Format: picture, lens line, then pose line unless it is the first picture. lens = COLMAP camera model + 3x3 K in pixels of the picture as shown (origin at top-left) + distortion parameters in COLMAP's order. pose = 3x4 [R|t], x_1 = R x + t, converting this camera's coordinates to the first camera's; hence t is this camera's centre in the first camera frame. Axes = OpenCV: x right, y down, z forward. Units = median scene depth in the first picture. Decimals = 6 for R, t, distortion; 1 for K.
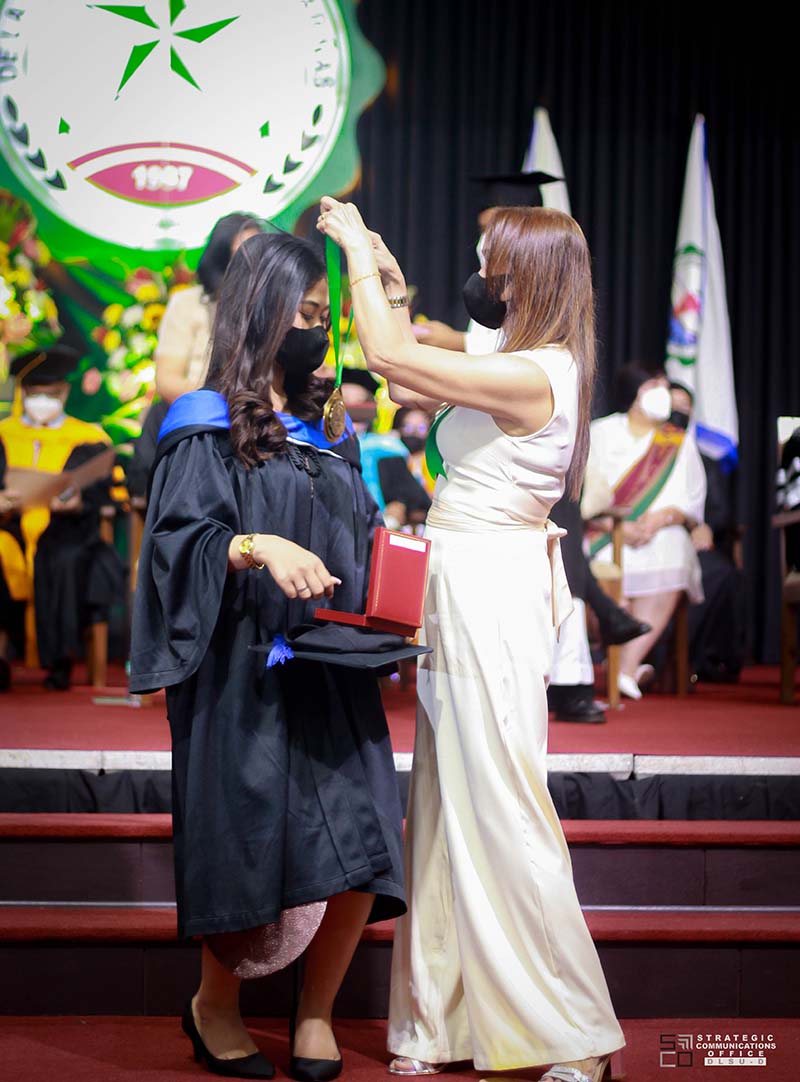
lens RADIAL K [[3068.7, 0, 330.7], [0, 3068.7, 539.6], [0, 0, 1]] dist [-0.080378, 0.167001]
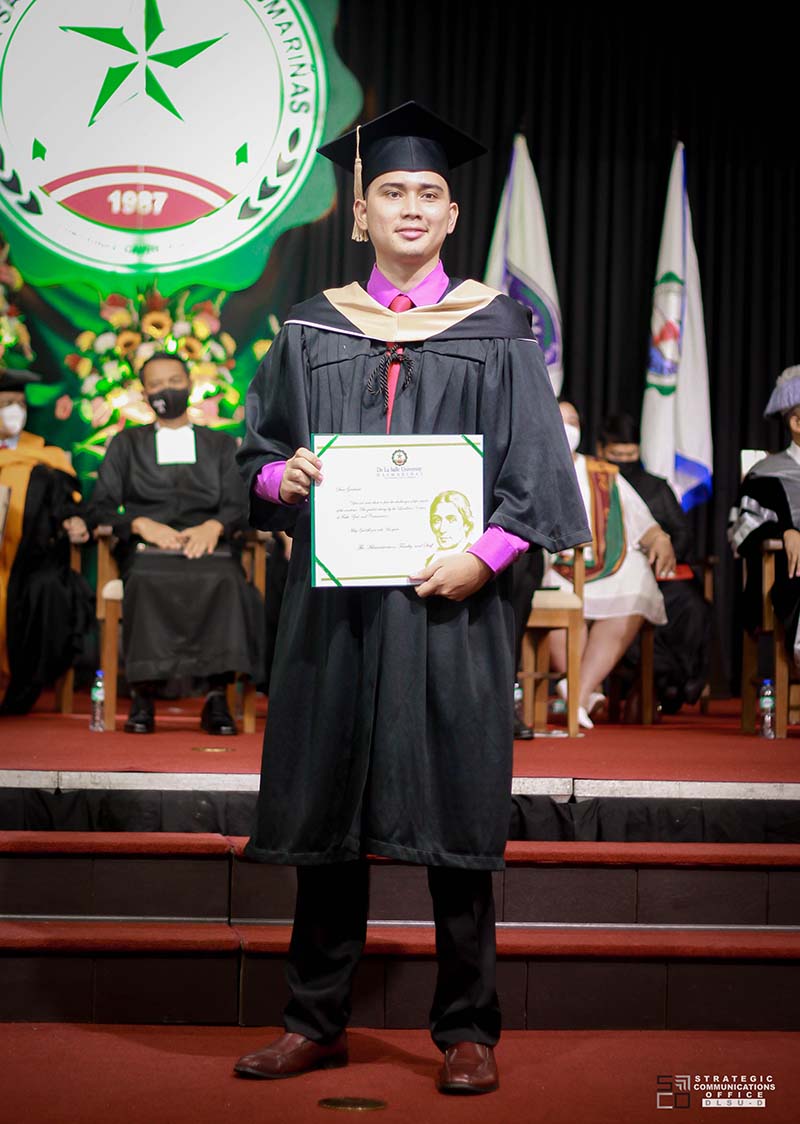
lens RADIAL K [[3364.4, 0, 359.6], [0, 3364.4, 519.8], [0, 0, 1]] dist [-0.067002, -0.459653]
pose [[0.999979, 0.006272, 0.001522, 0.020796], [-0.006250, 0.999878, -0.014332, -0.000227], [-0.001612, 0.014323, 0.999896, -0.113187]]
